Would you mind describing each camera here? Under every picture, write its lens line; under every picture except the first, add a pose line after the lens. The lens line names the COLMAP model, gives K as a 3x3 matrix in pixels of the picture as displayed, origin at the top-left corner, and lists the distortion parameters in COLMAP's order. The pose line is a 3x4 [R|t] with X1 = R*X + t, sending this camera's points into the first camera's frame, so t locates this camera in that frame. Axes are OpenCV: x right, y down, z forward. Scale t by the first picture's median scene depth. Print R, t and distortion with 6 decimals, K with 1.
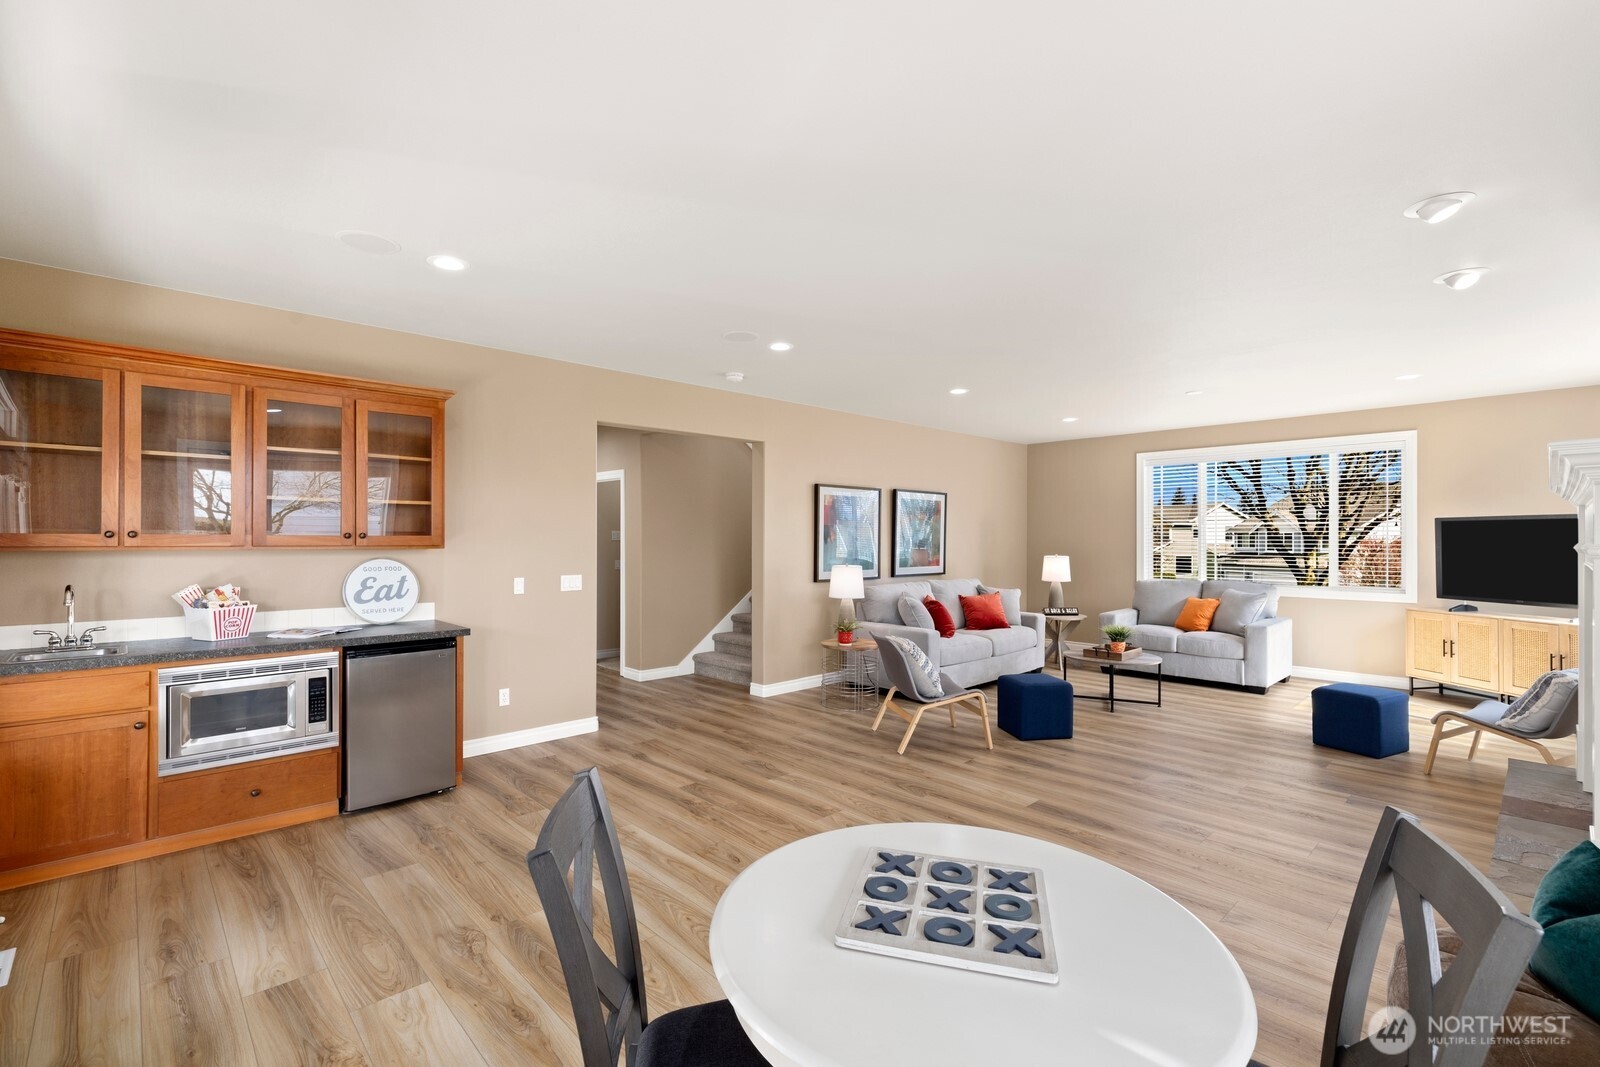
lens RADIAL K [[697.7, 0, 800.0], [0, 697.7, 533.5], [0, 0, 1]] dist [-0.000742, 0.000033]
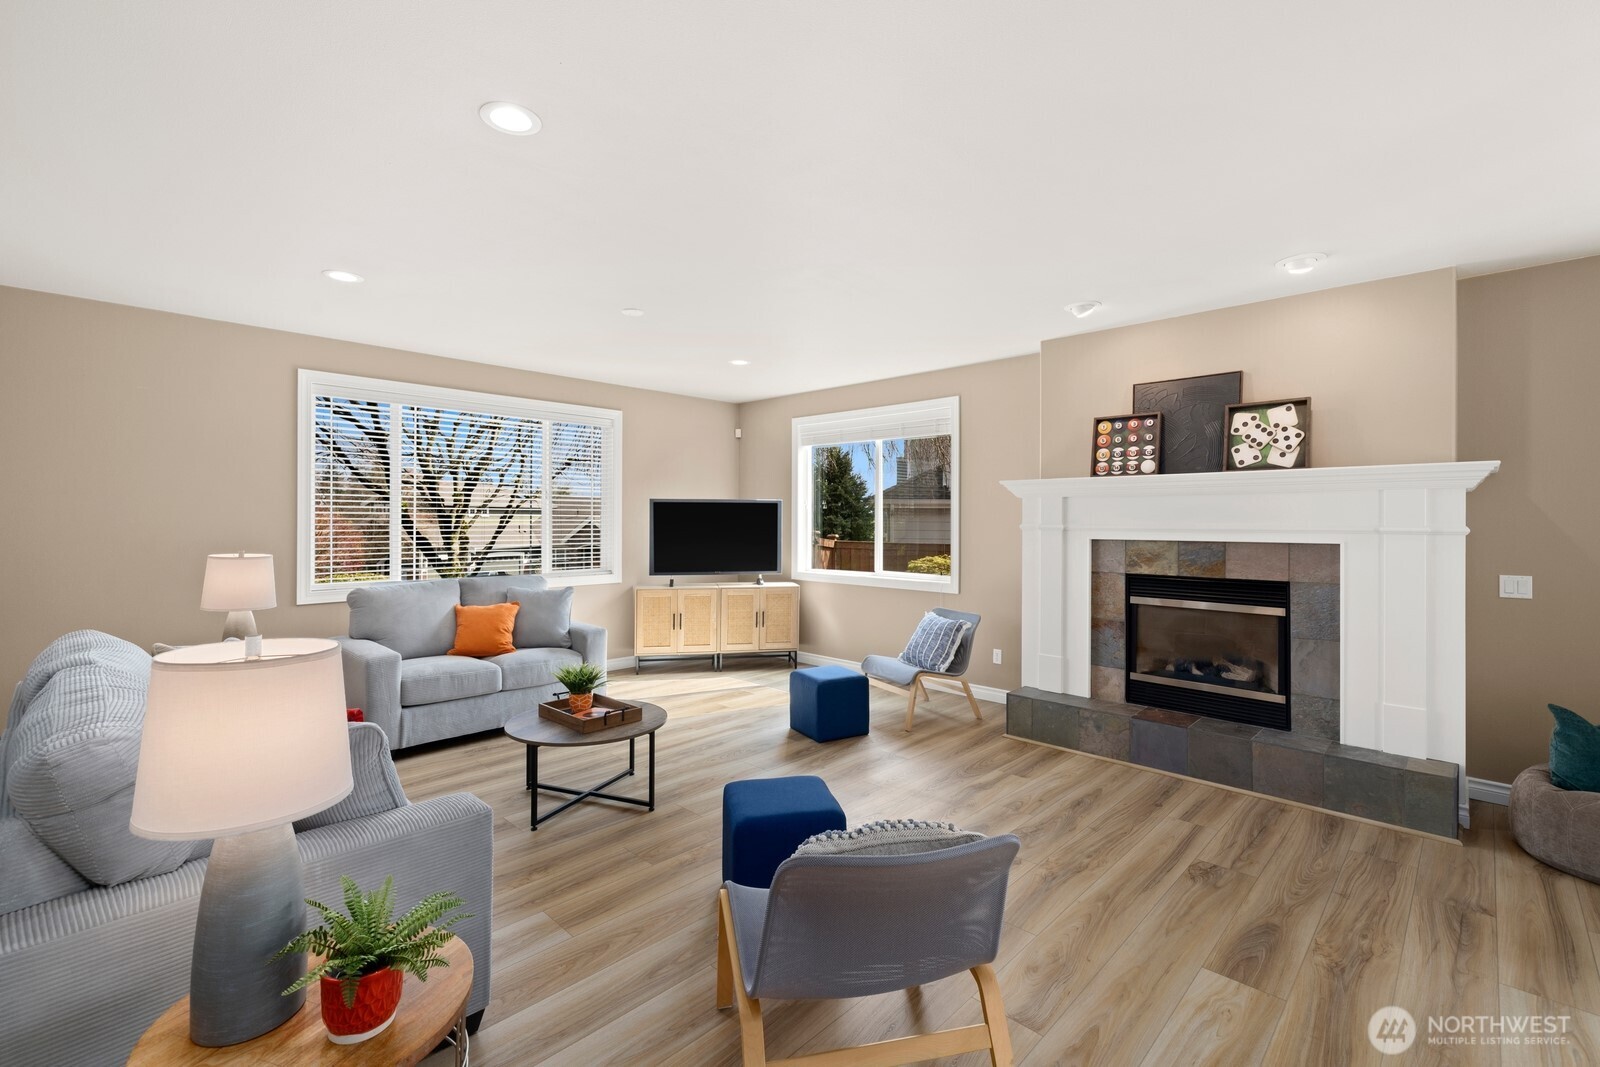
lens RADIAL K [[686.1, 0, 796.1], [0, 686.1, 508.4], [0, 0, 1]] dist [0.000103, 0.000537]
pose [[-0.048607, 0.016532, 0.998681, -0.135268], [-0.012858, 0.999770, -0.017176, 0.006604], [-0.998735, -0.013676, -0.048383, 0.847817]]
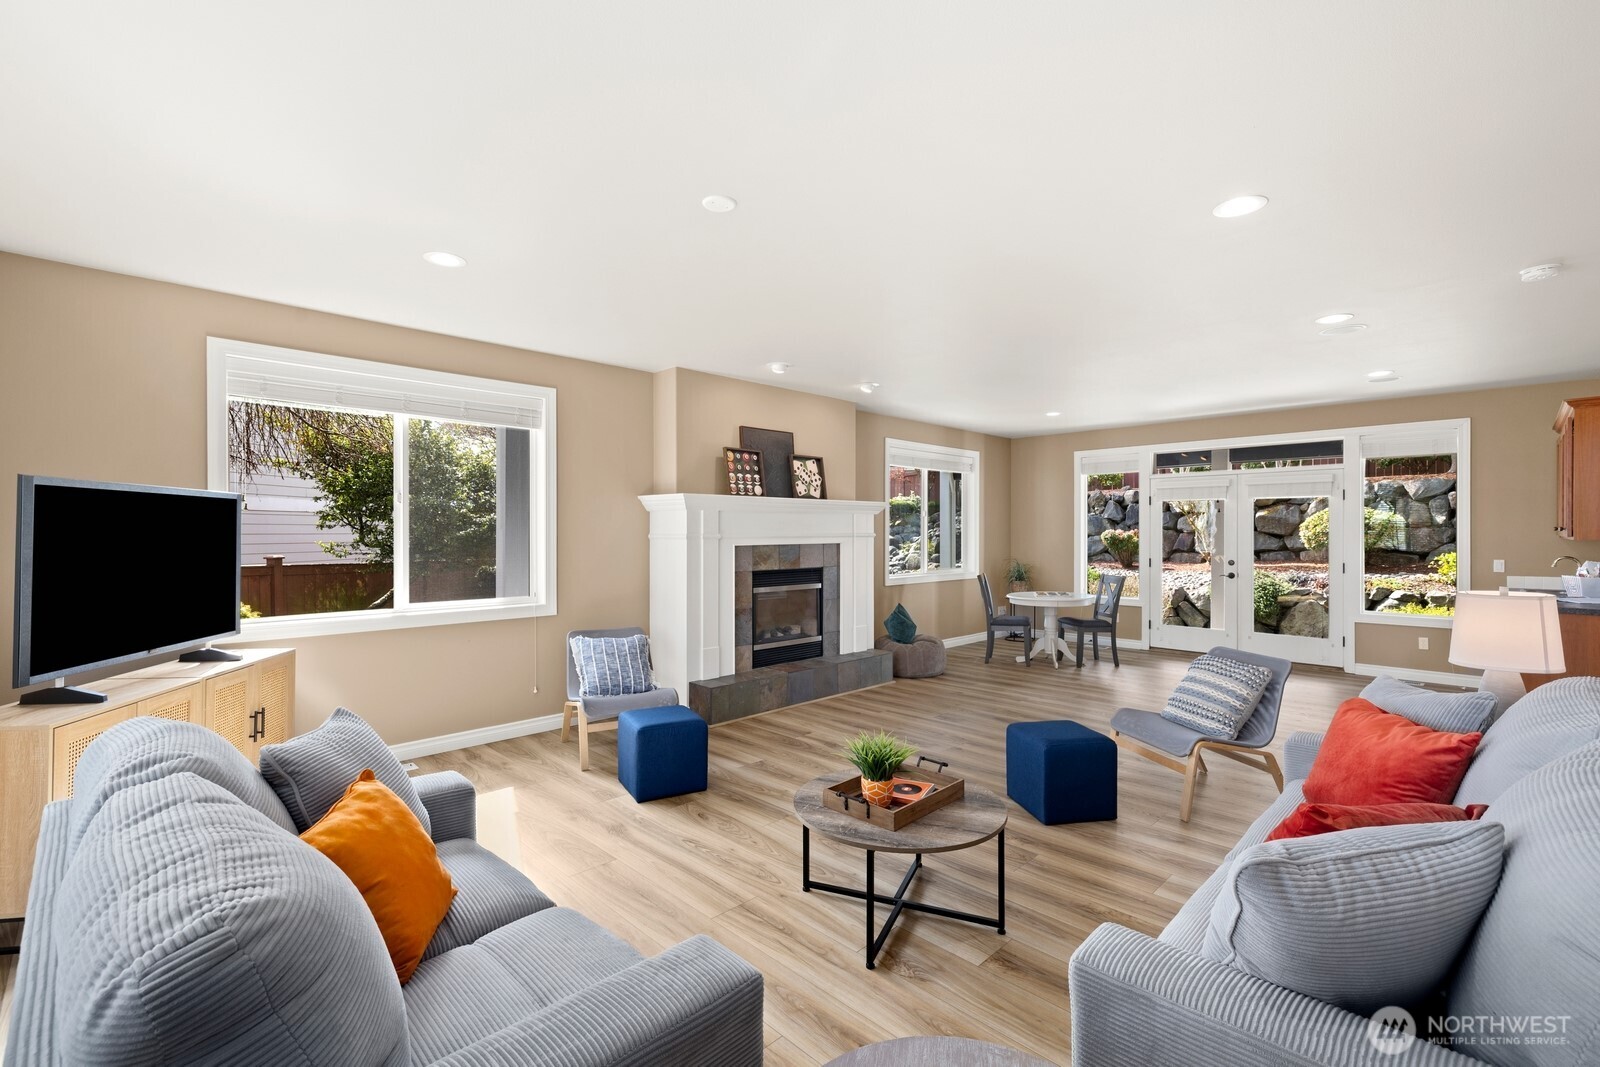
lens RADIAL K [[697.7, 0, 800.0], [0, 697.7, 533.5], [0, 0, 1]] dist [-0.000742, 0.000033]
pose [[-0.999746, -0.002117, -0.022440, 0.525922], [-0.002035, 0.999991, -0.003686, 0.009820], [0.022448, -0.003640, -0.999741, 1.428118]]
